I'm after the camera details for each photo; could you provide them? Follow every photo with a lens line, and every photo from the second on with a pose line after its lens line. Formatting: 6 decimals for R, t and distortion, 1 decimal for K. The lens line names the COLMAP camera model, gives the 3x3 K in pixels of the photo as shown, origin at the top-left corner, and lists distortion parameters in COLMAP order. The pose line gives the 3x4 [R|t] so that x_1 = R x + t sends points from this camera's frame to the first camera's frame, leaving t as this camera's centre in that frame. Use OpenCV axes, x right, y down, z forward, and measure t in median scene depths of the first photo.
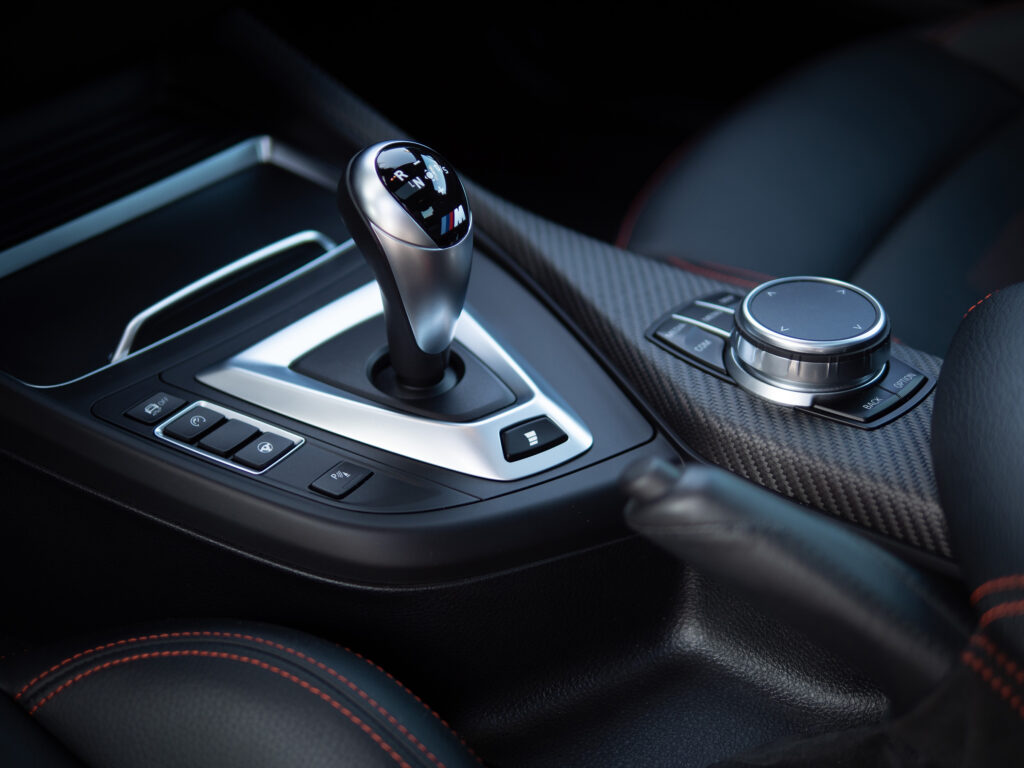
lens RADIAL K [[1524.7, 0, 510.8], [0, 1524.7, 383.5], [0, 0, 1]] dist [-0.052736, 0.000000]
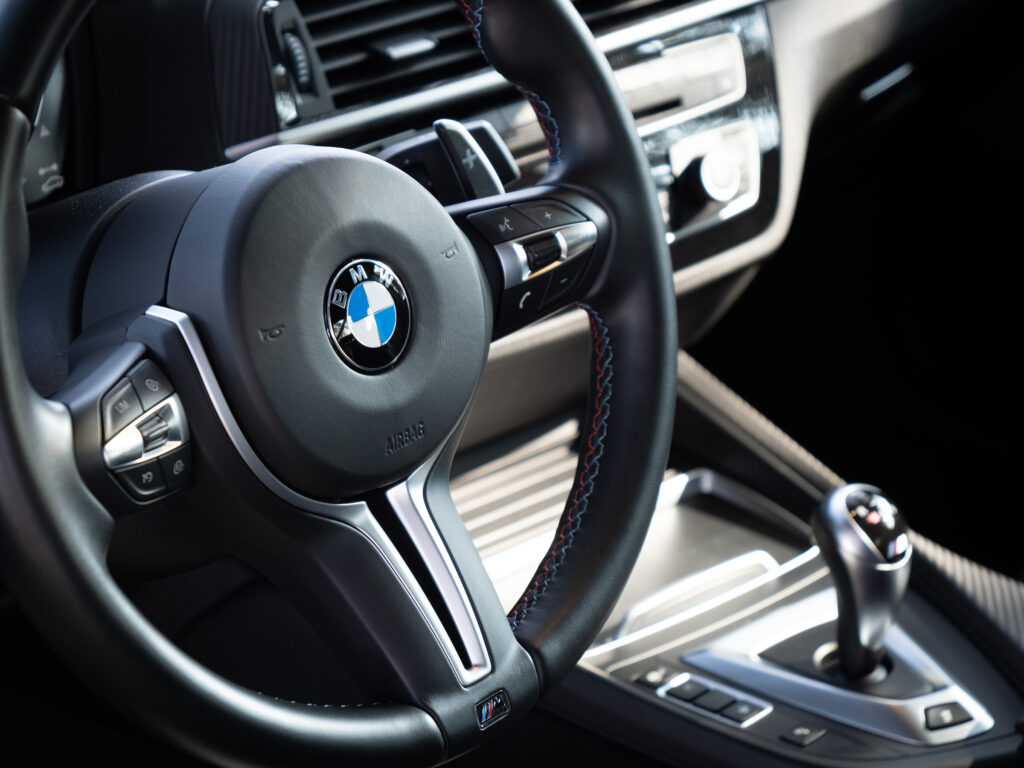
lens RADIAL K [[3206.5, 0, 512.4], [0, 3206.5, 383.0], [0, 0, 1]] dist [0.020184, 0.000000]
pose [[0.995742, 0.056306, -0.072996, -0.170308], [-0.068247, 0.982543, -0.173068, 0.253868], [0.061977, 0.177313, 0.982201, -1.758497]]
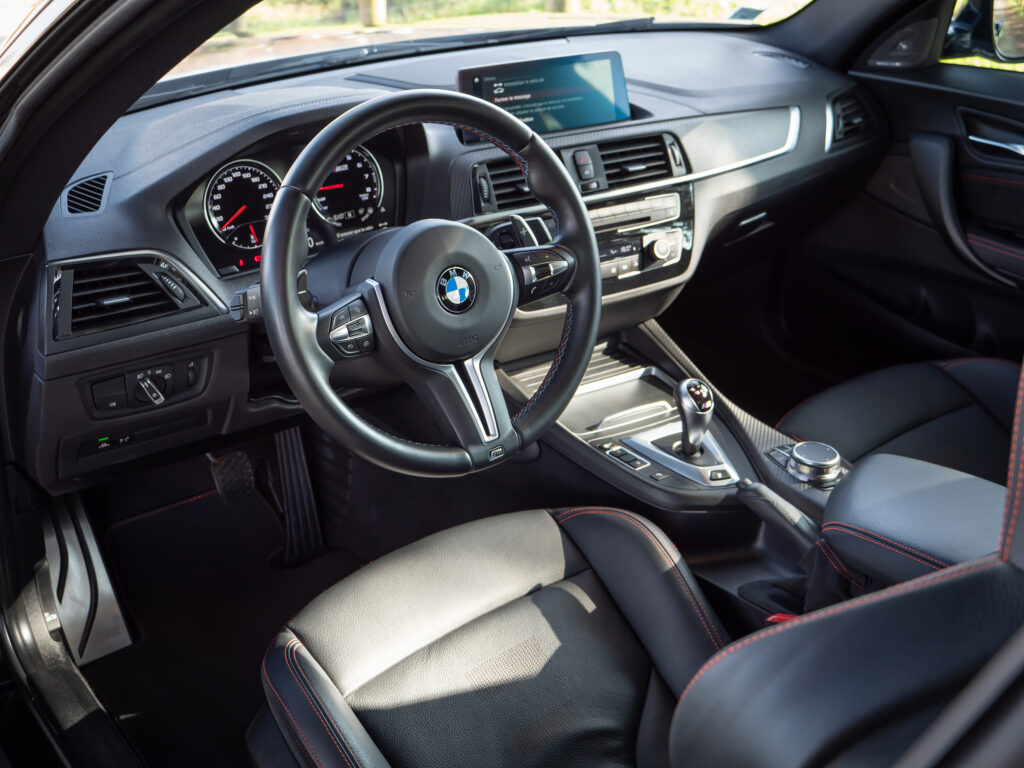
lens RADIAL K [[1132.9, 0, 511.6], [0, 1132.9, 389.0], [0, 0, 1]] dist [-0.045861, 0.000000]
pose [[0.950197, 0.164981, -0.264400, 0.196029], [-0.193232, 0.977509, -0.084484, 0.142695], [0.244516, 0.131367, 0.960705, -1.416790]]
